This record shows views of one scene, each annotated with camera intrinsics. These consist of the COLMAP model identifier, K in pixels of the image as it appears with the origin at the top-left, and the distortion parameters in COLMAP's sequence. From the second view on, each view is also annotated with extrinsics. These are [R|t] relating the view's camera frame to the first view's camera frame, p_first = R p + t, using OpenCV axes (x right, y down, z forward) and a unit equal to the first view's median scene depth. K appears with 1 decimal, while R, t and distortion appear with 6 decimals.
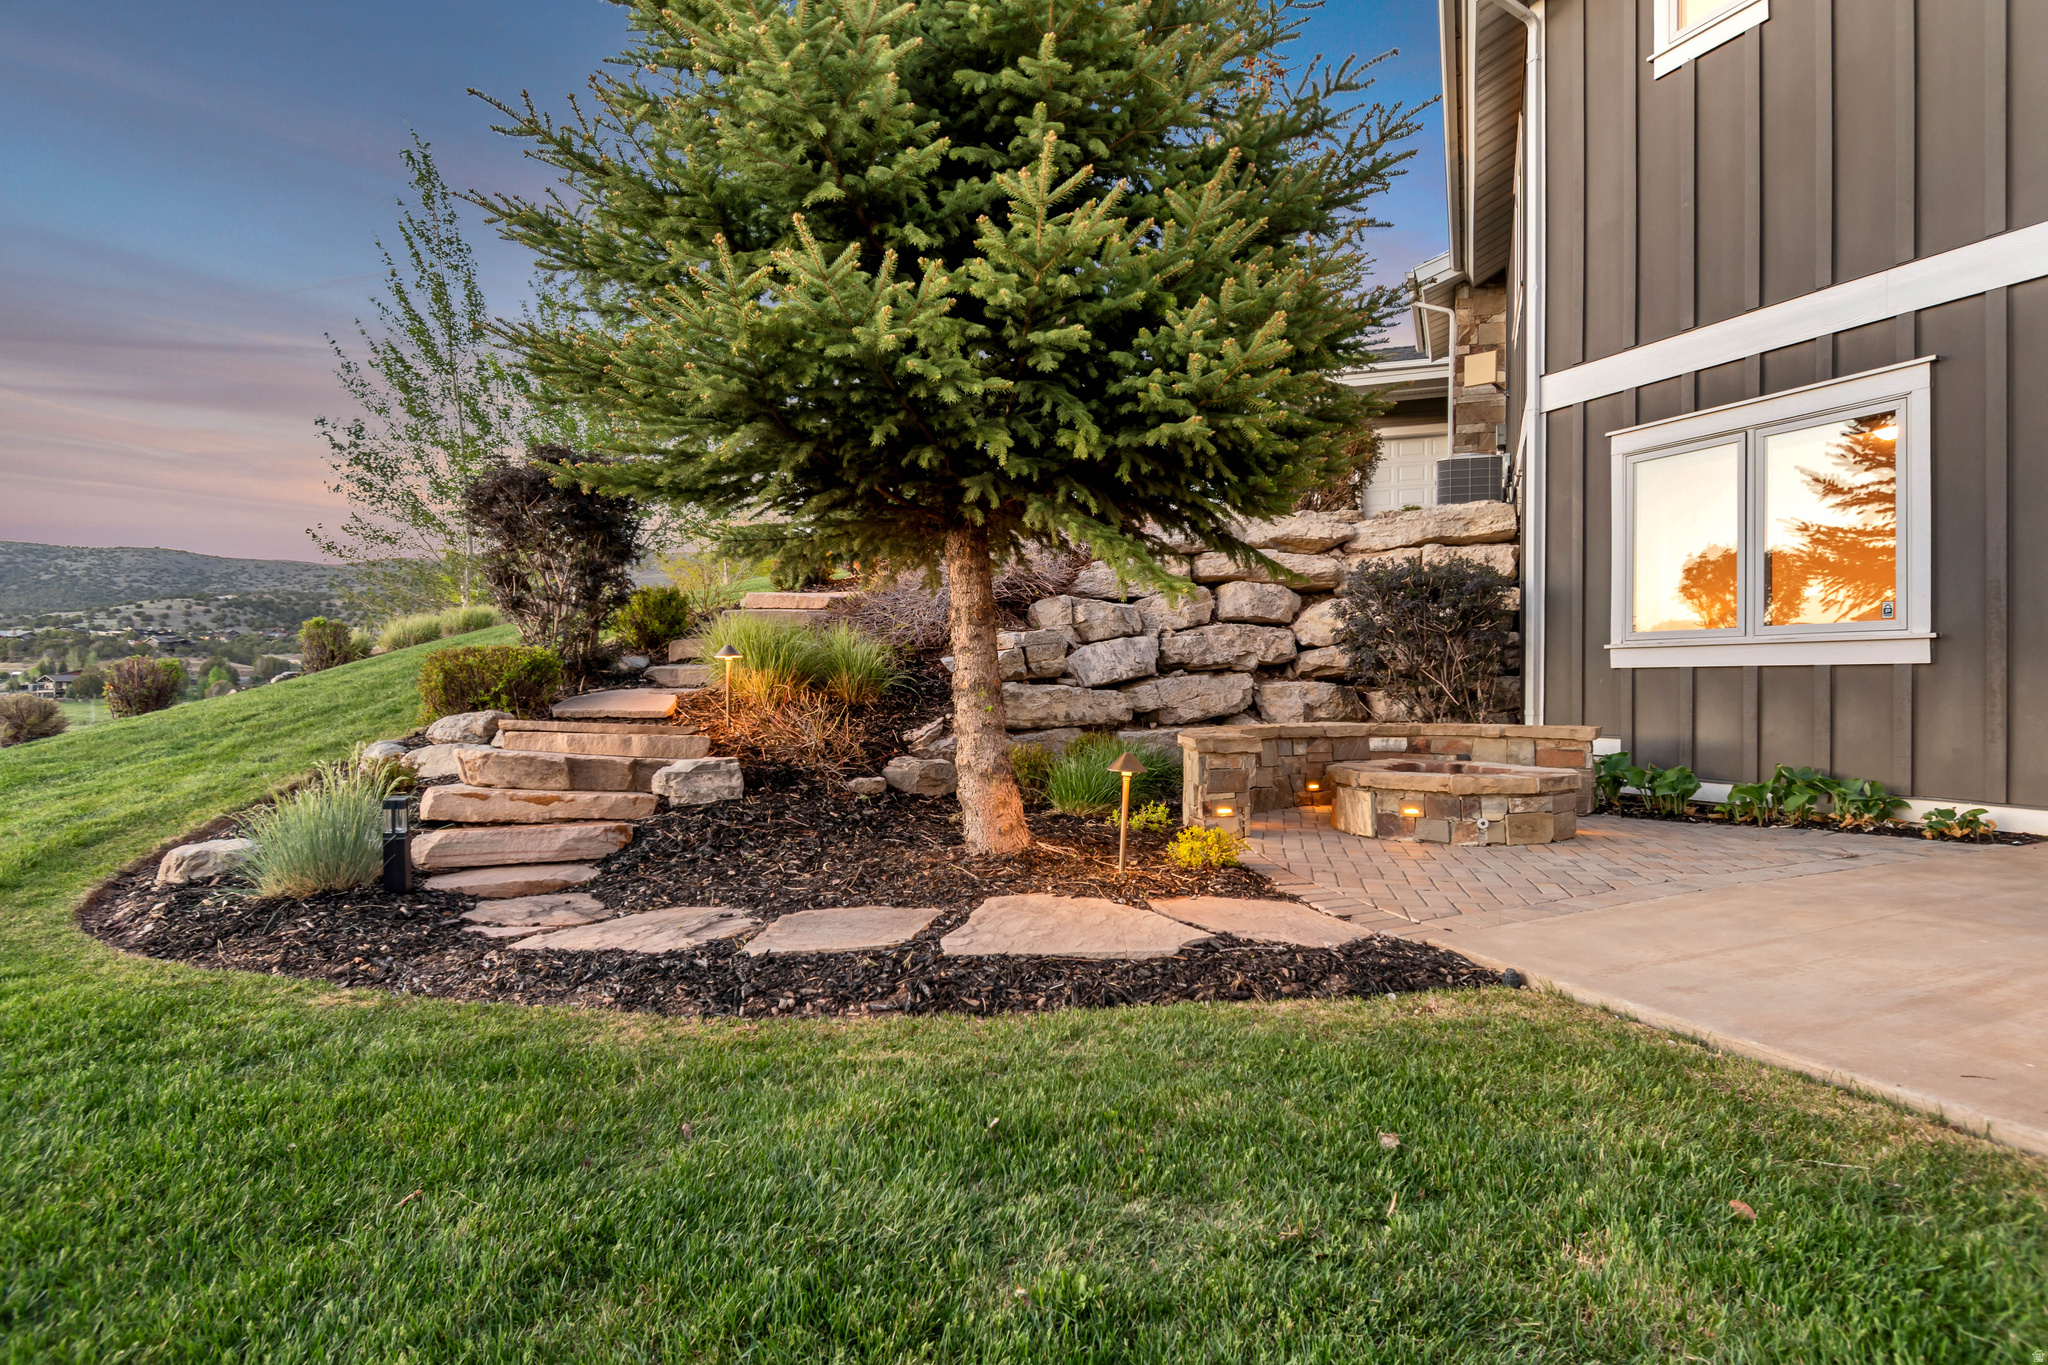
lens RADIAL K [[1086.3, 0, 1030.2], [0, 1086.3, 687.5], [0, 0, 1]] dist [-0.002514, -0.000254]
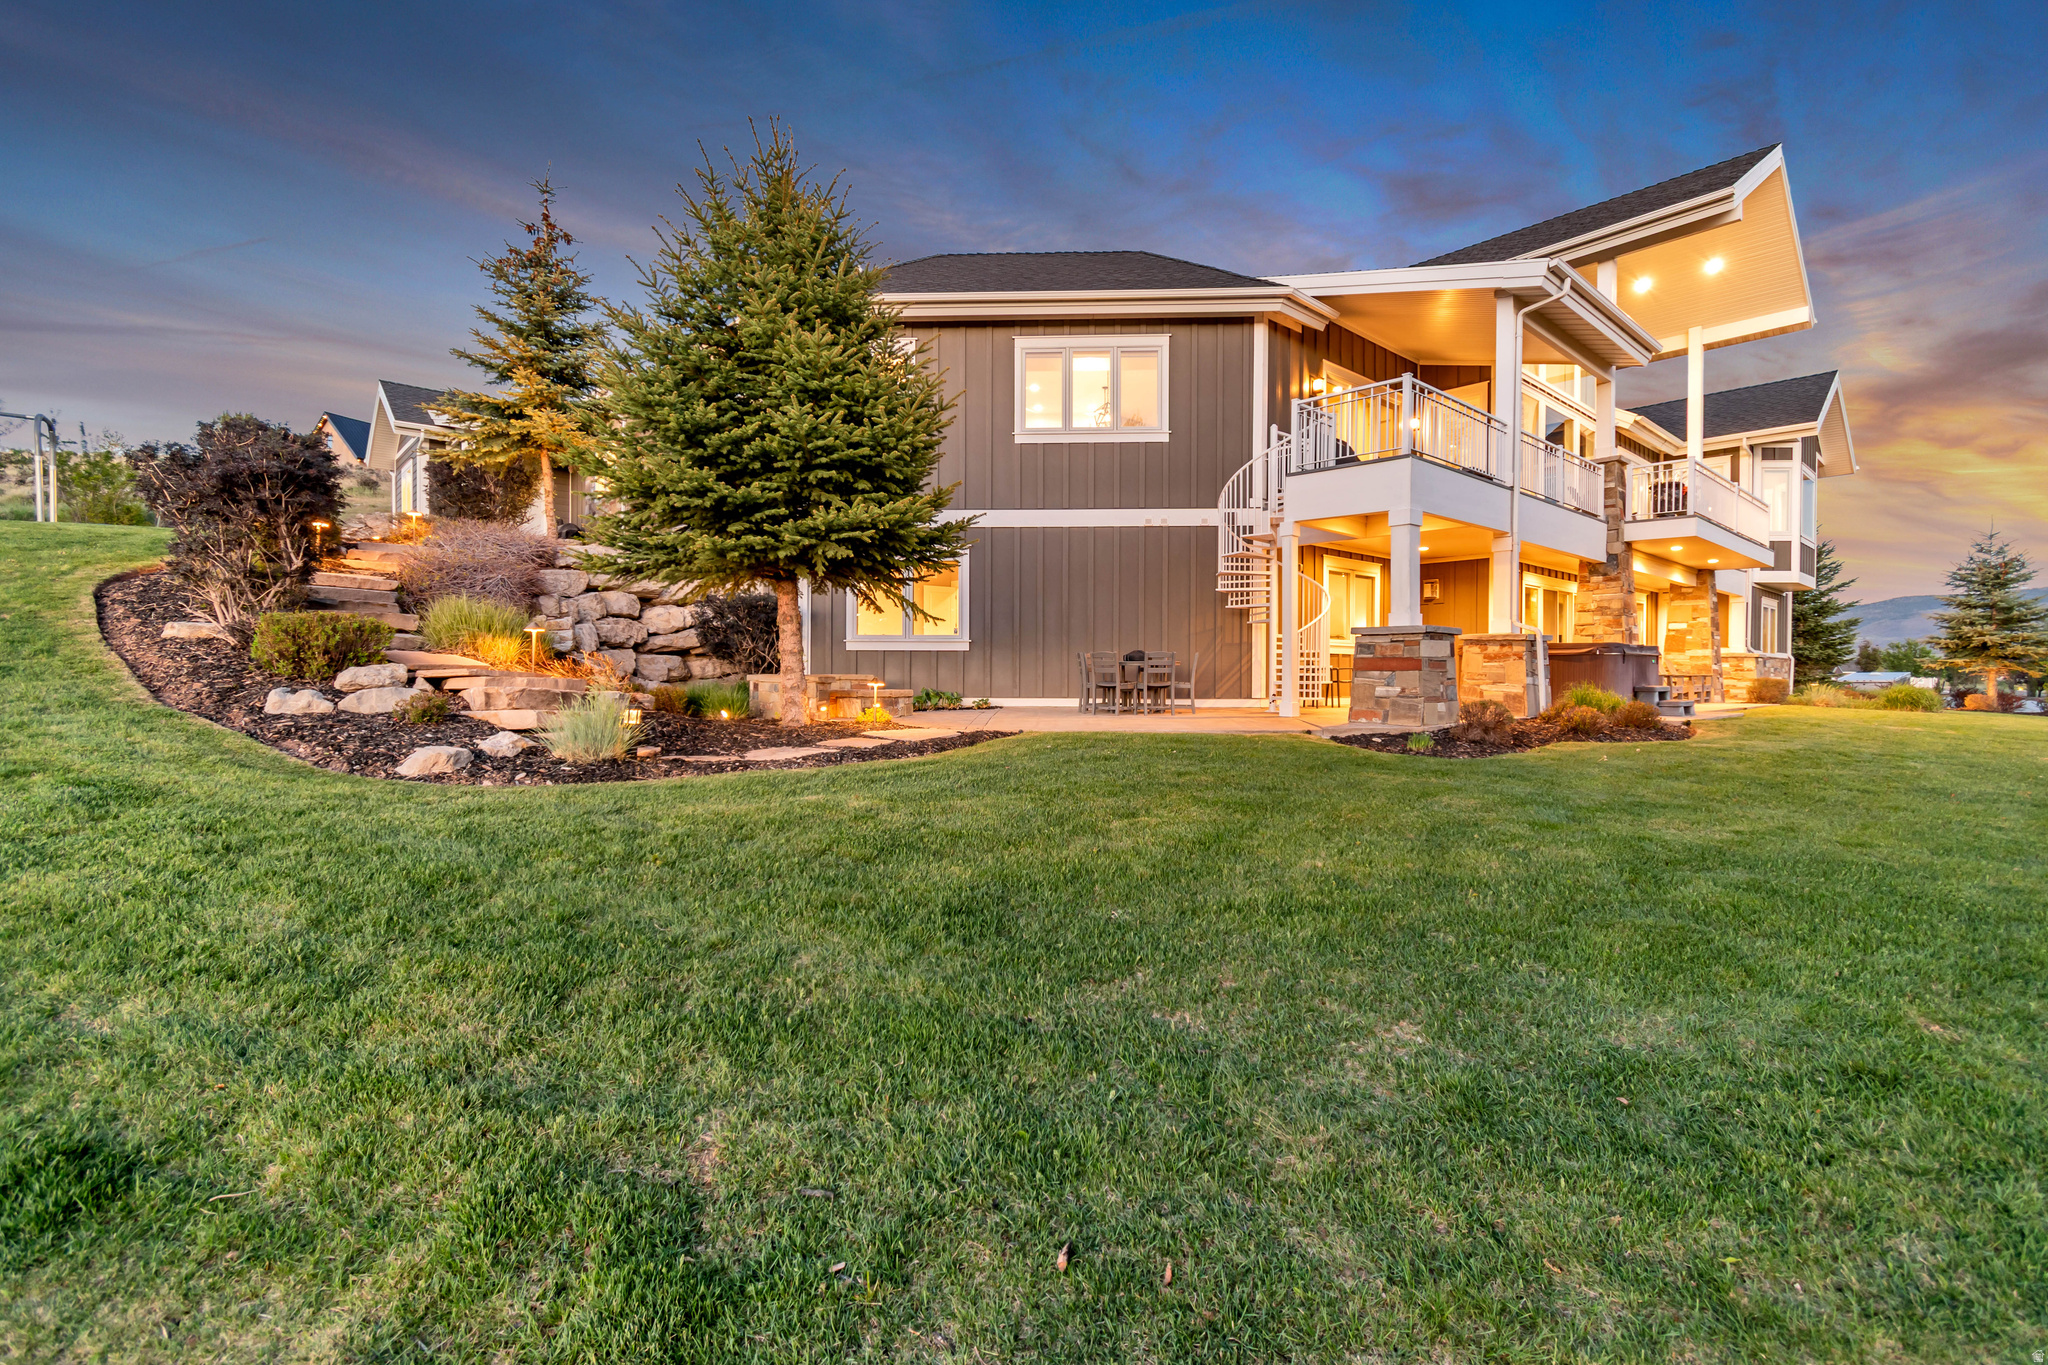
lens RADIAL K [[913.8, 0, 1025.1], [0, 913.8, 679.5], [0, 0, 1]] dist [0.003172, 0.000050]
pose [[0.479080, -0.010381, 0.877710, -1.023335], [-0.003193, 0.999903, 0.013569, 0.016899], [-0.877765, -0.009303, 0.479000, -0.247748]]
